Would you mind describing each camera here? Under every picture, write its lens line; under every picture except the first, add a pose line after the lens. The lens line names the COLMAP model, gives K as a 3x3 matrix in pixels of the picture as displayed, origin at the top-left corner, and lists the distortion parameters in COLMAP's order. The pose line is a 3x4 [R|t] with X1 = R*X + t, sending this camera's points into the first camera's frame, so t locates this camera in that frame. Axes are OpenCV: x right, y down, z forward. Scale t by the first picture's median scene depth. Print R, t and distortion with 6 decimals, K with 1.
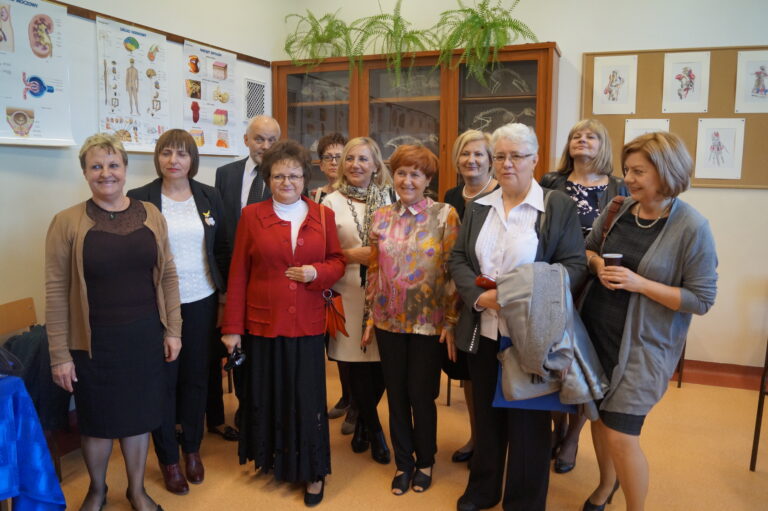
lens RADIAL K [[624.3, 0, 384.1], [0, 624.3, 236.6], [0, 0, 1]] dist [-0.042717, 0.003330]
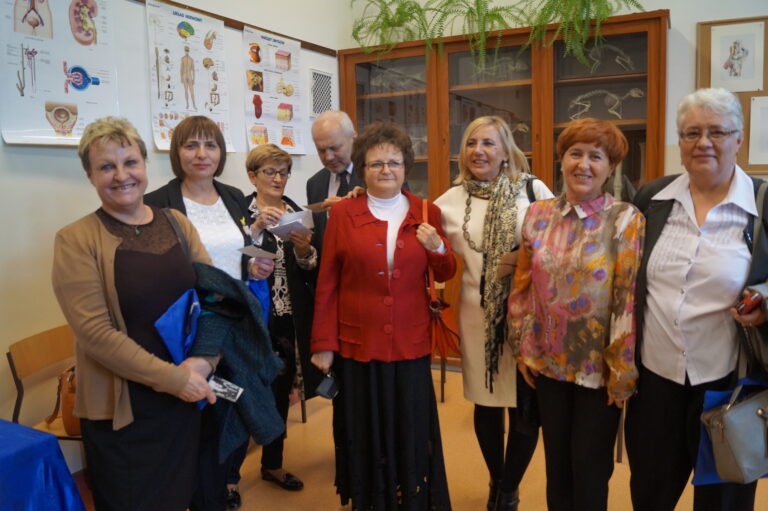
lens RADIAL K [[610.3, 0, 387.4], [0, 610.3, 228.7], [0, 0, 1]] dist [-0.014796, -0.007544]
pose [[0.997103, -0.022945, -0.072521, -0.056127], [0.021848, 0.999635, -0.015877, -0.005973], [0.072859, 0.014246, 0.997240, 0.135847]]
